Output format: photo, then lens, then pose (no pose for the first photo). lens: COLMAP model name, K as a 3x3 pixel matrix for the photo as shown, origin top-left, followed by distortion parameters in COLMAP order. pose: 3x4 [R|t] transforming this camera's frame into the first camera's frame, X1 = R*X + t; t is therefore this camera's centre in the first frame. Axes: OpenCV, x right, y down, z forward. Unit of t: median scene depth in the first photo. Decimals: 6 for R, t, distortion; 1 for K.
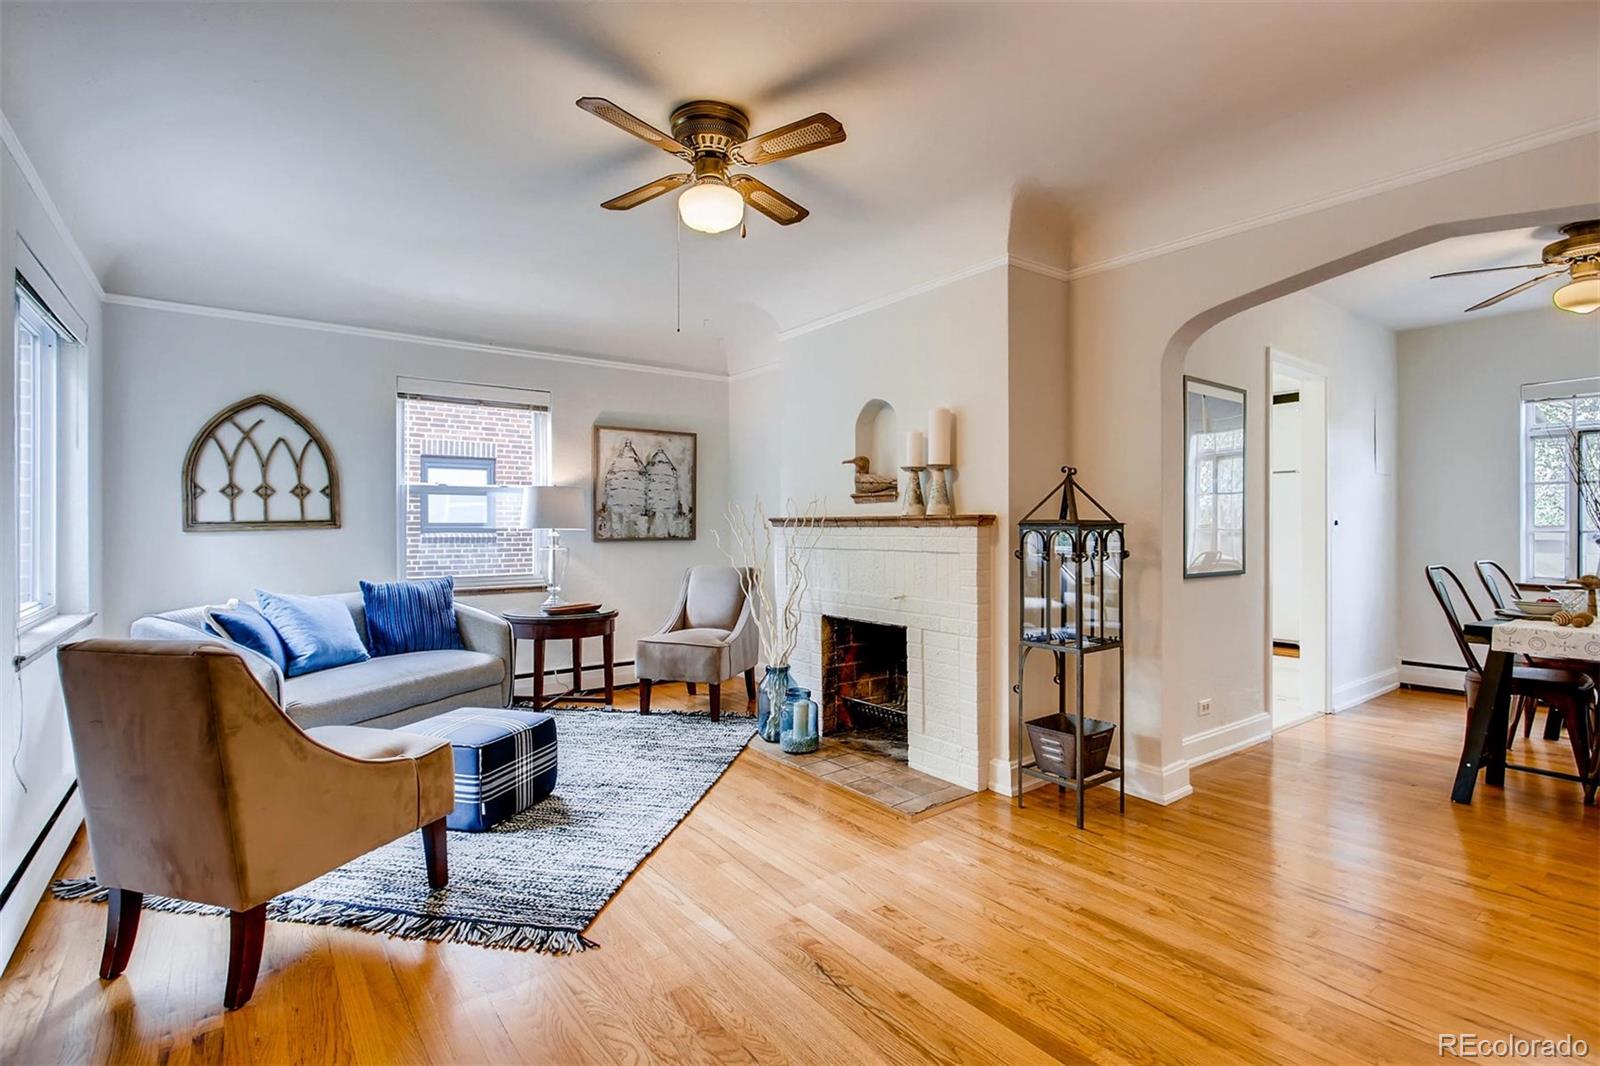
lens RADIAL K [[776.0, 0, 808.2], [0, 776.0, 525.6], [0, 0, 1]] dist [-0.005293, 0.000312]
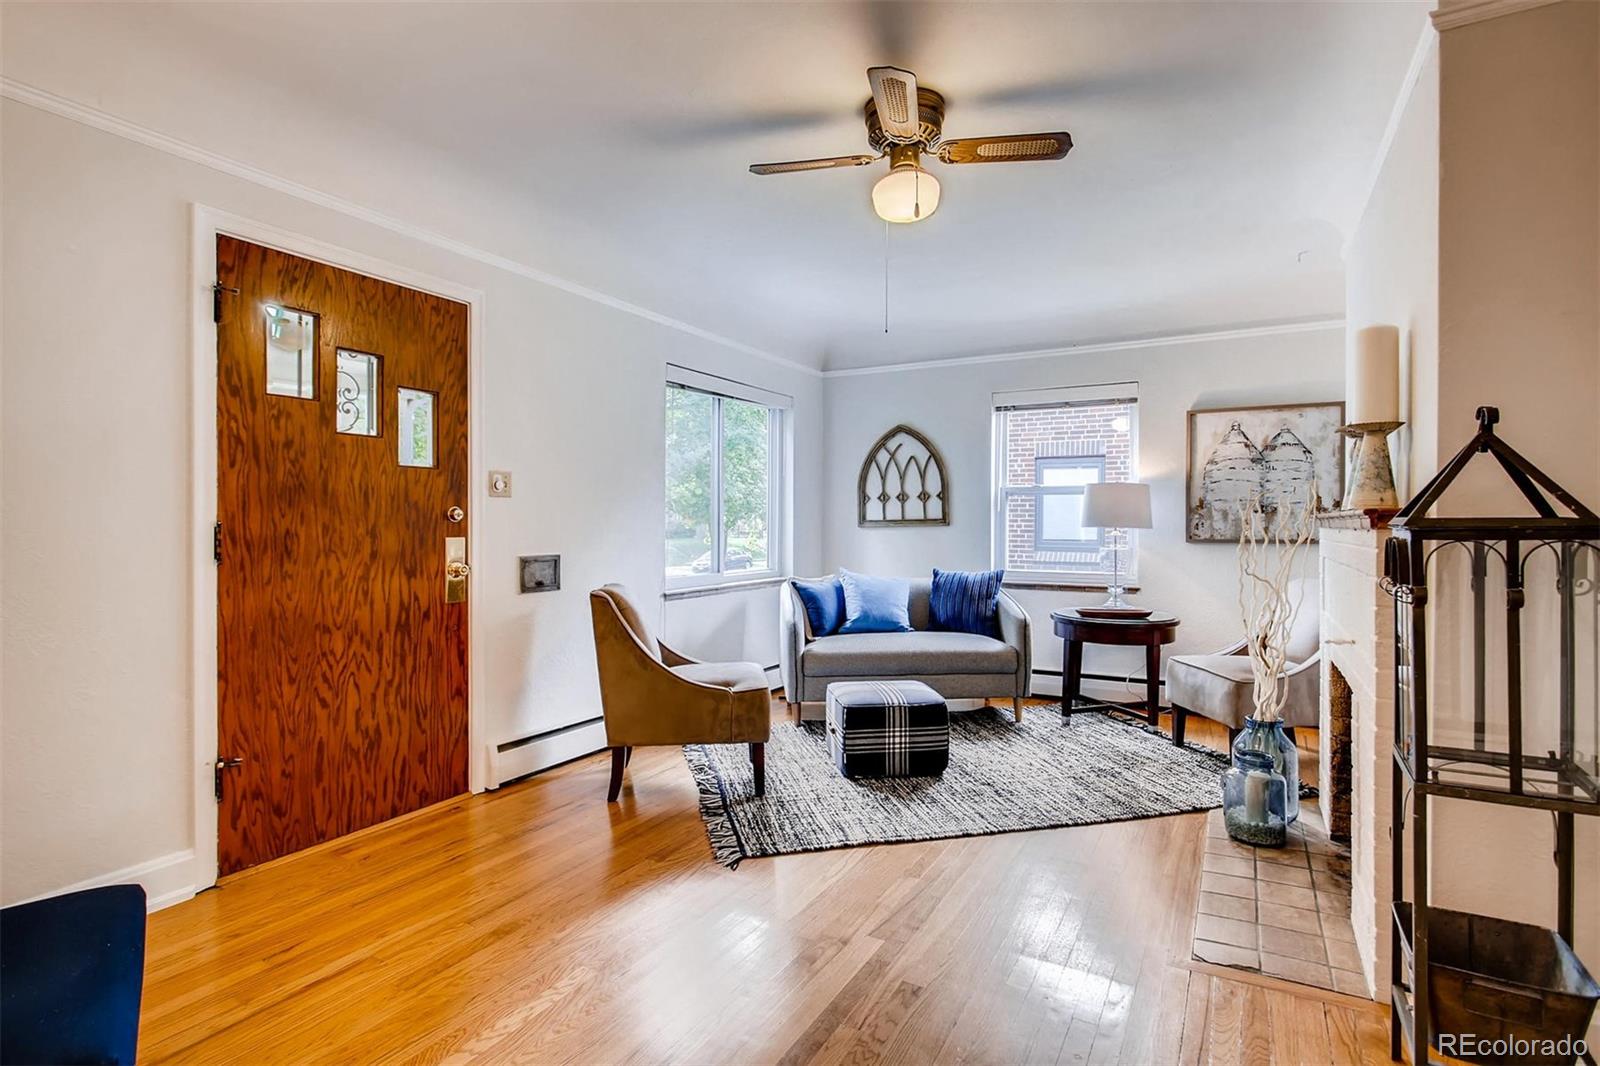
lens RADIAL K [[776.0, 0, 805.2], [0, 776.0, 529.4], [0, 0, 1]] dist [-0.005293, 0.000312]
pose [[0.396848, 0.011395, -0.917814, 0.445310], [-0.003310, 0.999934, 0.010983, -0.003118], [0.917878, -0.001321, 0.396859, 0.310816]]
